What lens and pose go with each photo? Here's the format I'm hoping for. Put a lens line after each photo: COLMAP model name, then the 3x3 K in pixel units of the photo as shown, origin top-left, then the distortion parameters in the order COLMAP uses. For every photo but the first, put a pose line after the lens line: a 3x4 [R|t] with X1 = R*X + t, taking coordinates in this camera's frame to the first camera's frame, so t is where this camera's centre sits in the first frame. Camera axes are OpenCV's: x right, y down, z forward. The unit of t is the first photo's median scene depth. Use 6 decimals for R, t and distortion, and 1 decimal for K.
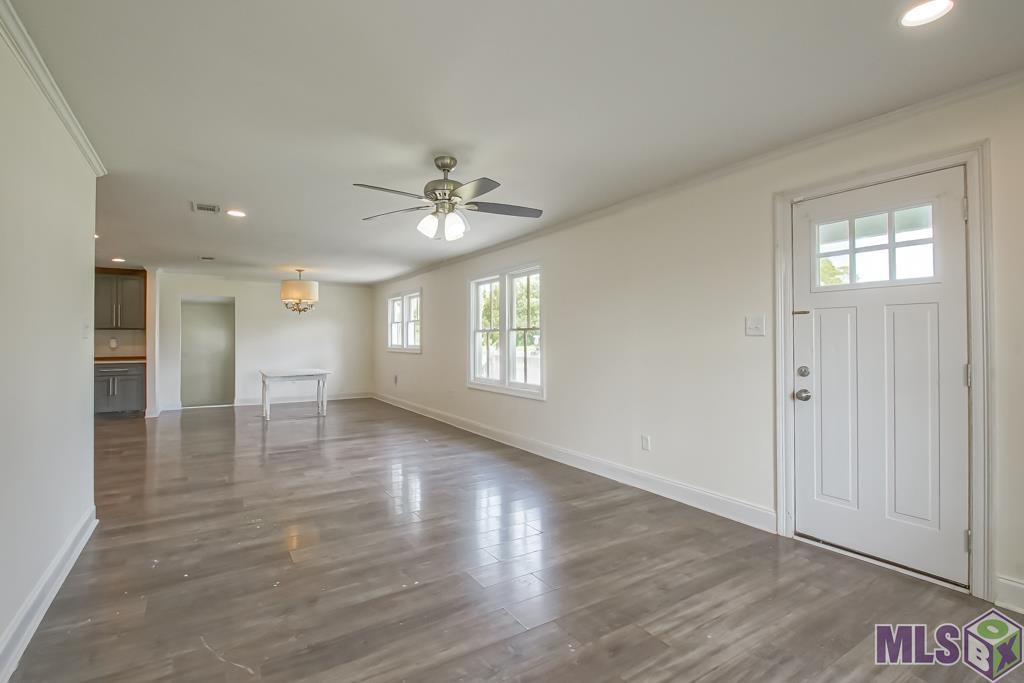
lens RADIAL K [[475.7, 0, 491.1], [0, 475.7, 336.4], [0, 0, 1]] dist [-0.002624, -0.000452]
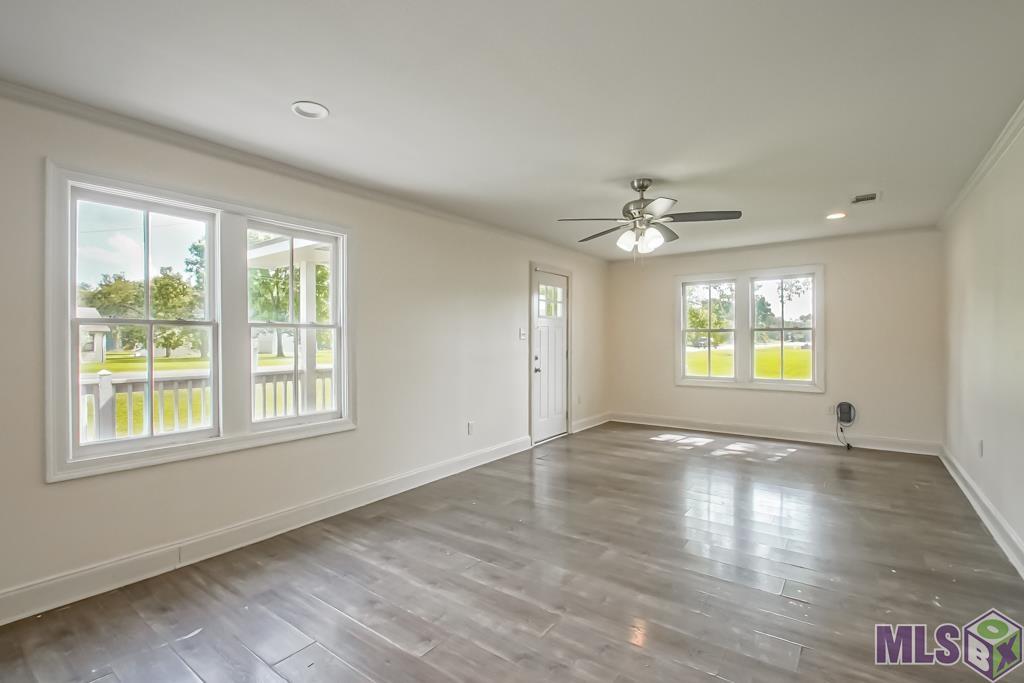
lens RADIAL K [[475.7, 0, 491.1], [0, 475.7, 336.4], [0, 0, 1]] dist [-0.002624, -0.000452]
pose [[-0.356877, 0.009030, 0.934108, -0.431887], [-0.003440, 0.999934, -0.010981, 0.003173], [-0.934145, -0.007132, -0.356822, 0.737625]]
